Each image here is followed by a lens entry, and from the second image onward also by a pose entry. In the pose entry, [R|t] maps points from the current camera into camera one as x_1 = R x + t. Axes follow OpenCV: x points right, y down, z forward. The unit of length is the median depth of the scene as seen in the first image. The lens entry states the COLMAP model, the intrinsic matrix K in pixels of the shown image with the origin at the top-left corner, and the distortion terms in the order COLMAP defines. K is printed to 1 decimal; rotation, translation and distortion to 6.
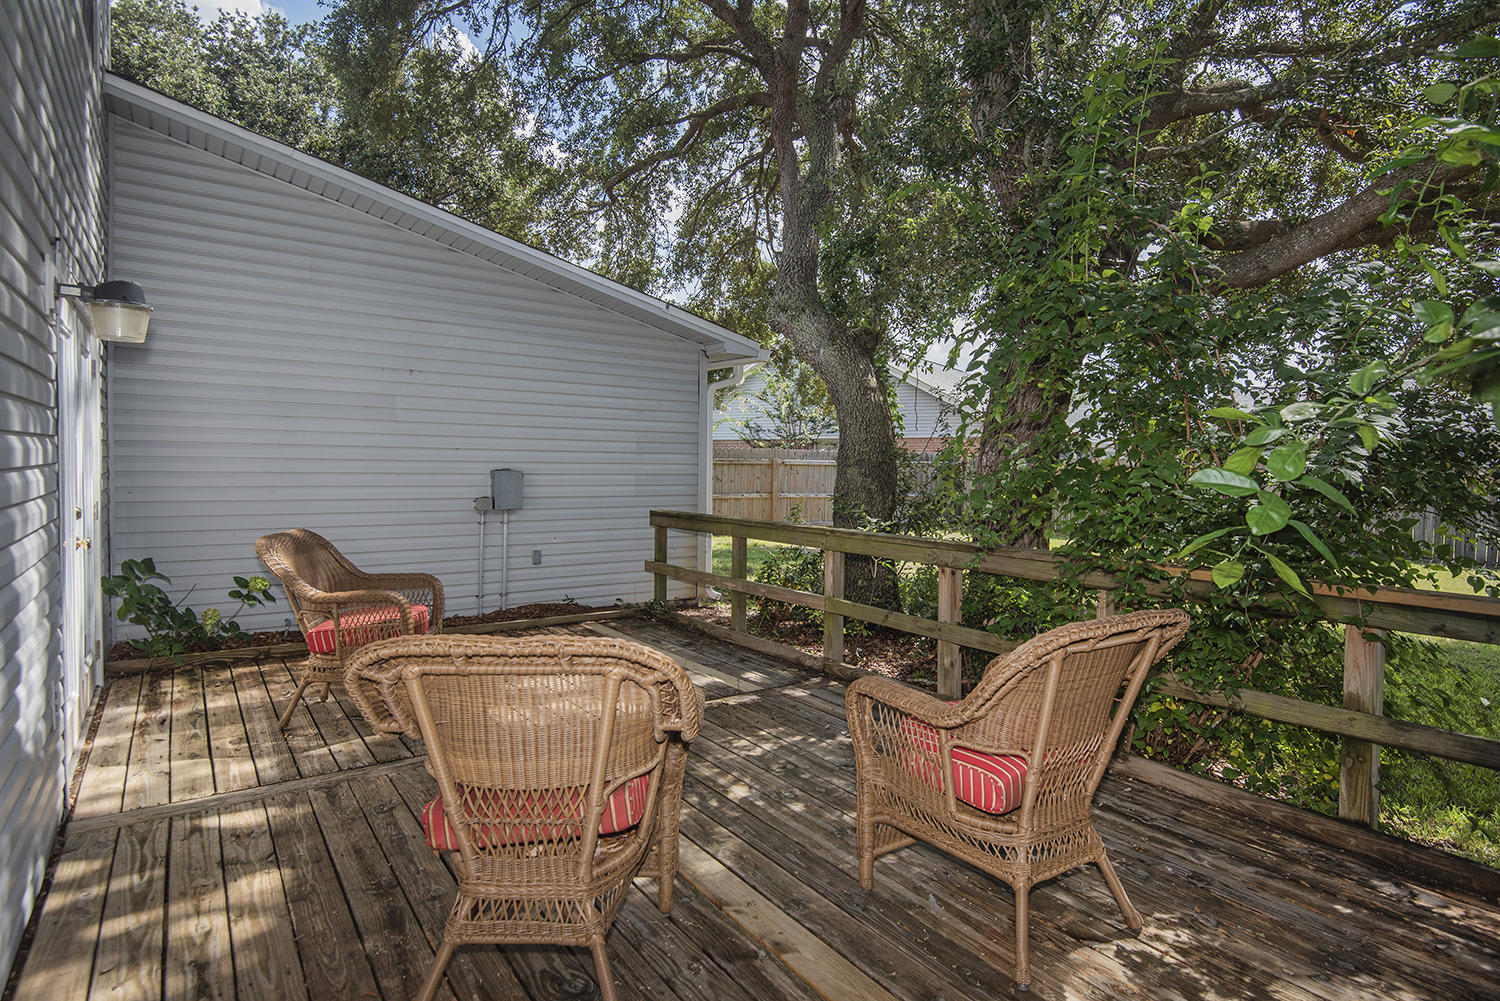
lens RADIAL K [[785.9, 0, 753.8], [0, 785.9, 496.7], [0, 0, 1]] dist [0.009844, -0.000950]
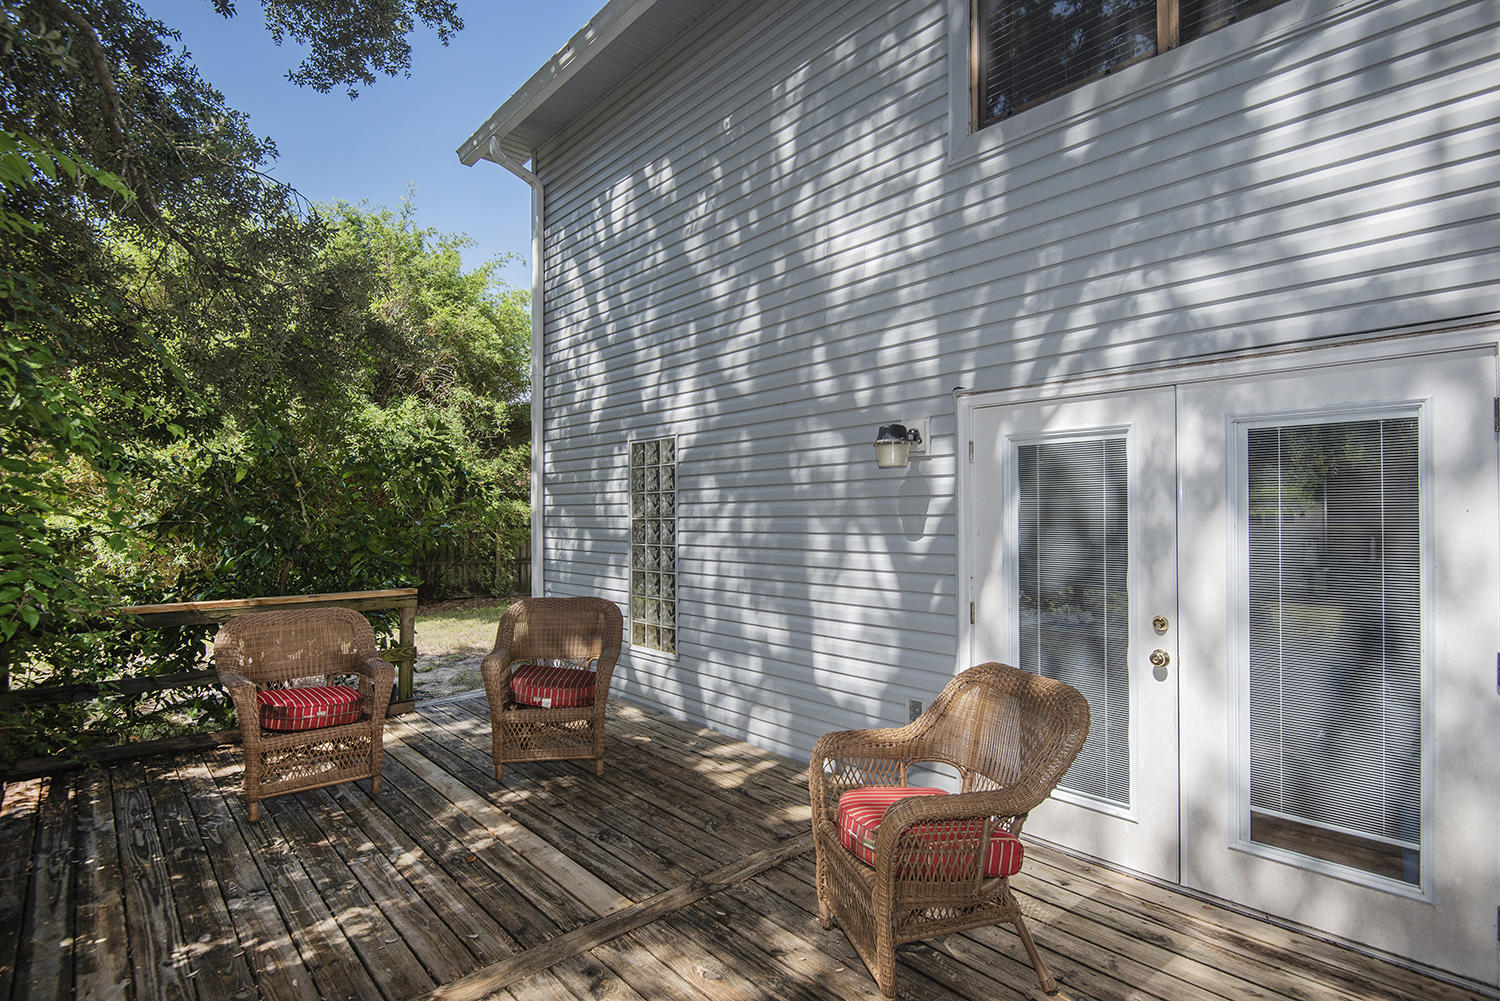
lens RADIAL K [[738.2, 0, 751.5], [0, 738.2, 501.6], [0, 0, 1]] dist [-0.033919, -0.000517]
pose [[-0.992700, -0.014568, -0.119730, -0.370351], [-0.018333, 0.999370, 0.030403, -0.156252], [0.119212, 0.032376, -0.992341, 2.096714]]
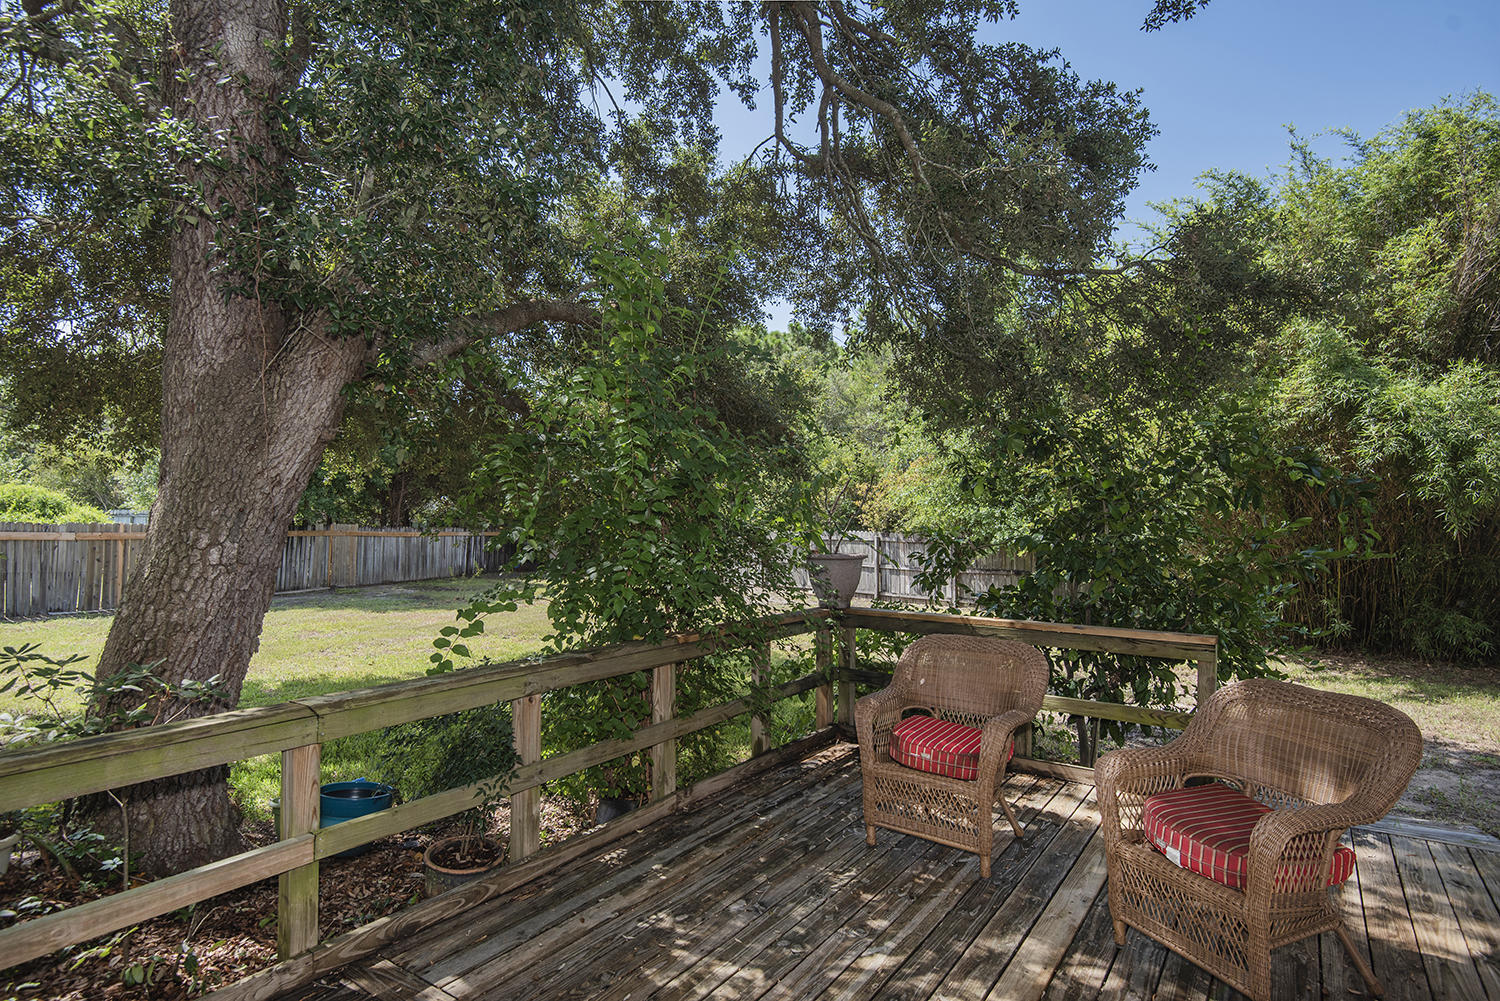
lens RADIAL K [[785.9, 0, 753.5], [0, 785.9, 506.8], [0, 0, 1]] dist [0.009844, -0.000950]
pose [[-0.328086, -0.001646, 0.944646, -0.819297], [0.029275, 0.999500, 0.011909, -0.144017], [-0.944194, 0.031562, -0.327874, 1.445592]]
